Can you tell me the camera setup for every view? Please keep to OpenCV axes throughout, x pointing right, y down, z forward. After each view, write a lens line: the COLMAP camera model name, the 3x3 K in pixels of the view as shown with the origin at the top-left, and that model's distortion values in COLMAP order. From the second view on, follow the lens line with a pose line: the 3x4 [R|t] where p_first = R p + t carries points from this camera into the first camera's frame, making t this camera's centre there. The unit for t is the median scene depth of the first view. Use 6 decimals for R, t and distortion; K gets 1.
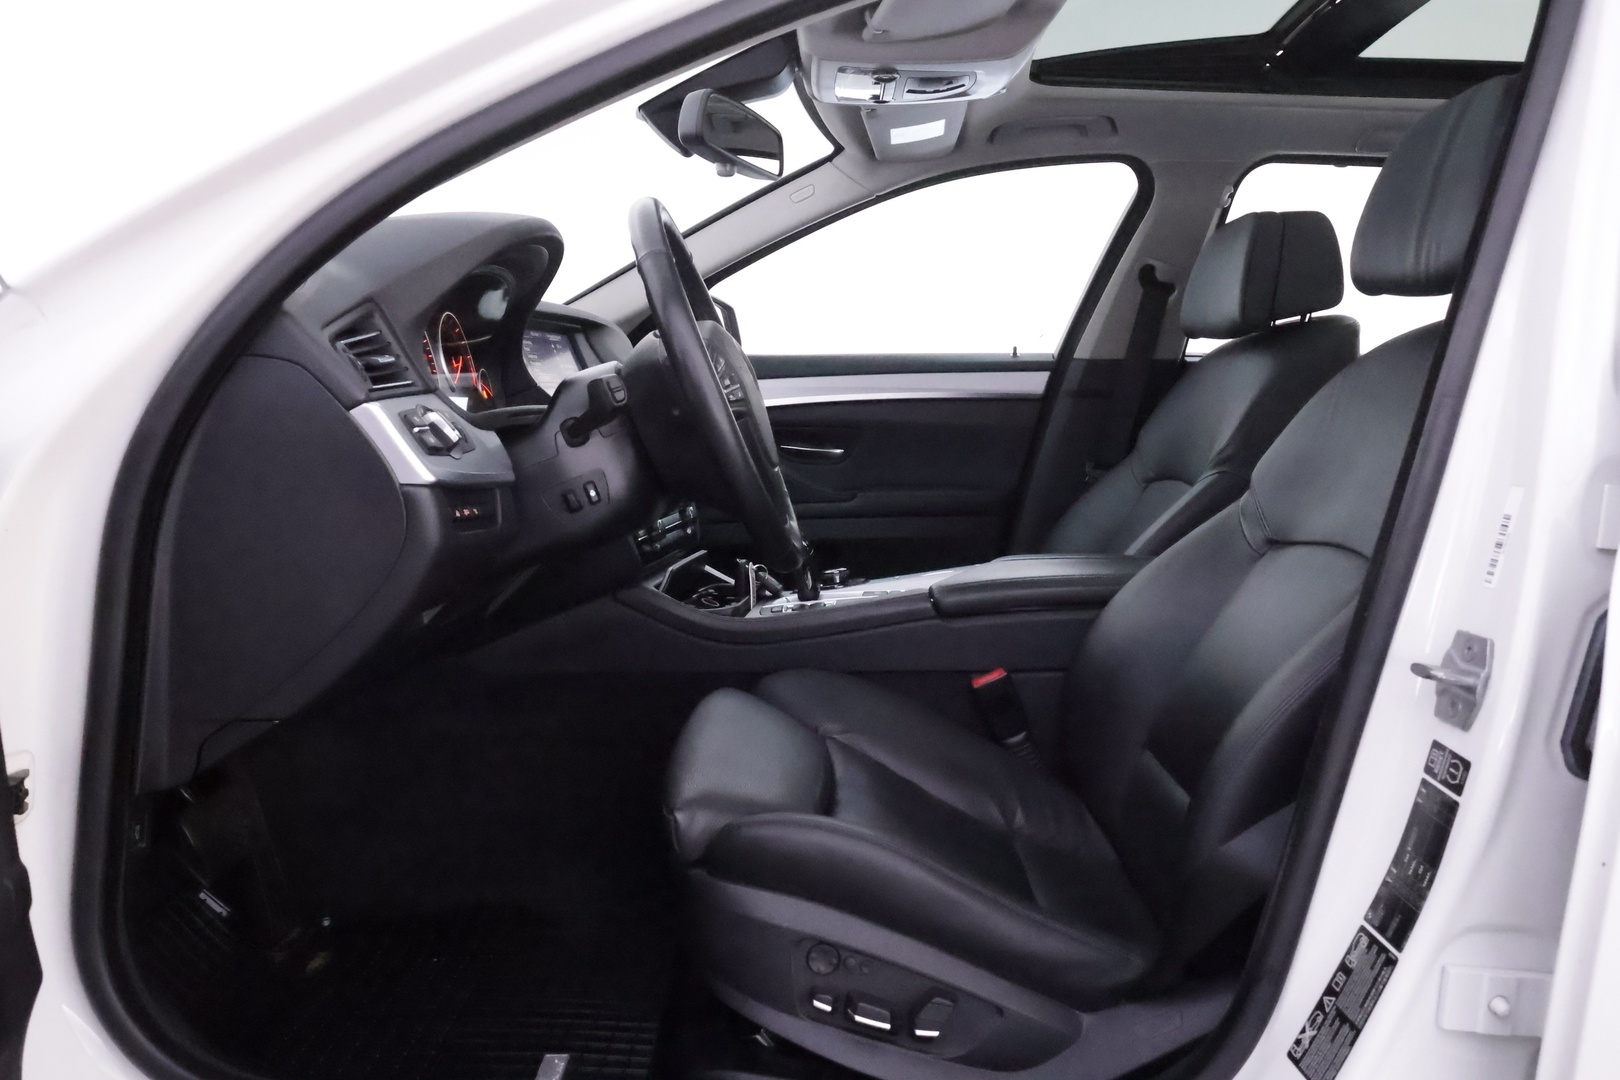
lens RADIAL K [[1269.4, 0, 812.2], [0, 1269.4, 536.7], [0, 0, 1]] dist [0.004812, -0.010553]
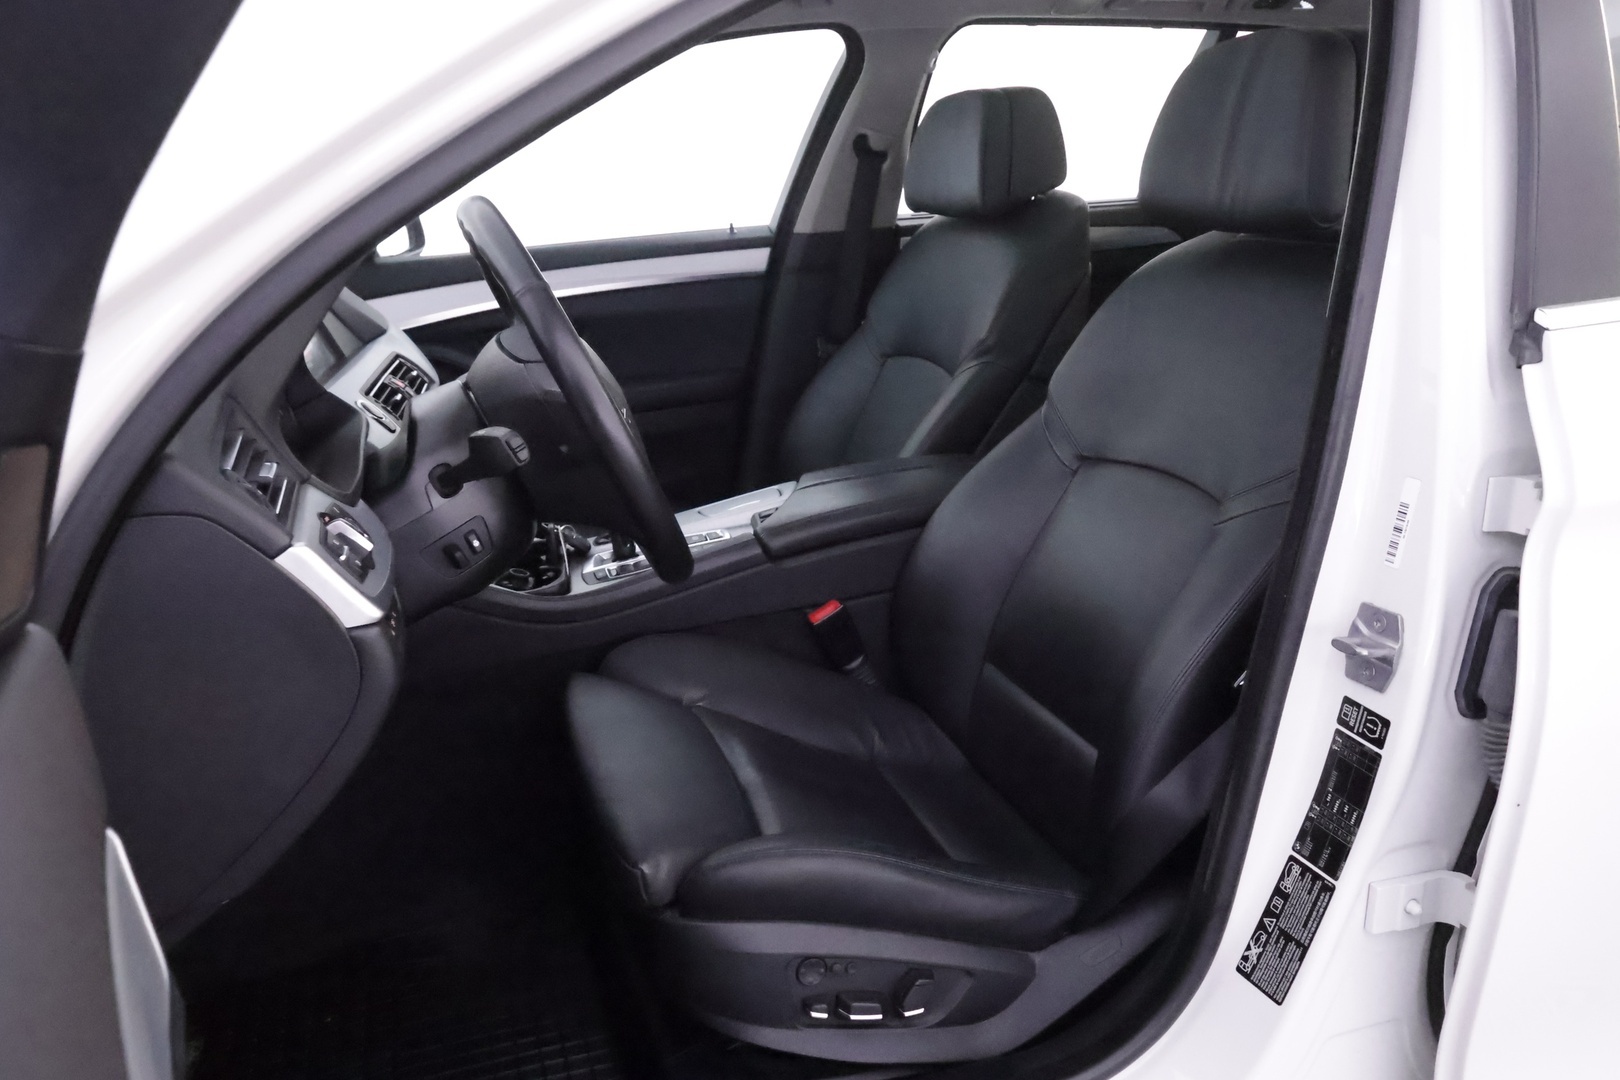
lens RADIAL K [[1269.4, 0, 806.8], [0, 1269.4, 537.5], [0, 0, 1]] dist [0.004812, -0.010553]
pose [[0.943327, -0.156439, 0.292678, -0.243863], [0.102686, 0.976236, 0.190838, -0.213214], [-0.315577, -0.149969, 0.936974, 0.079920]]
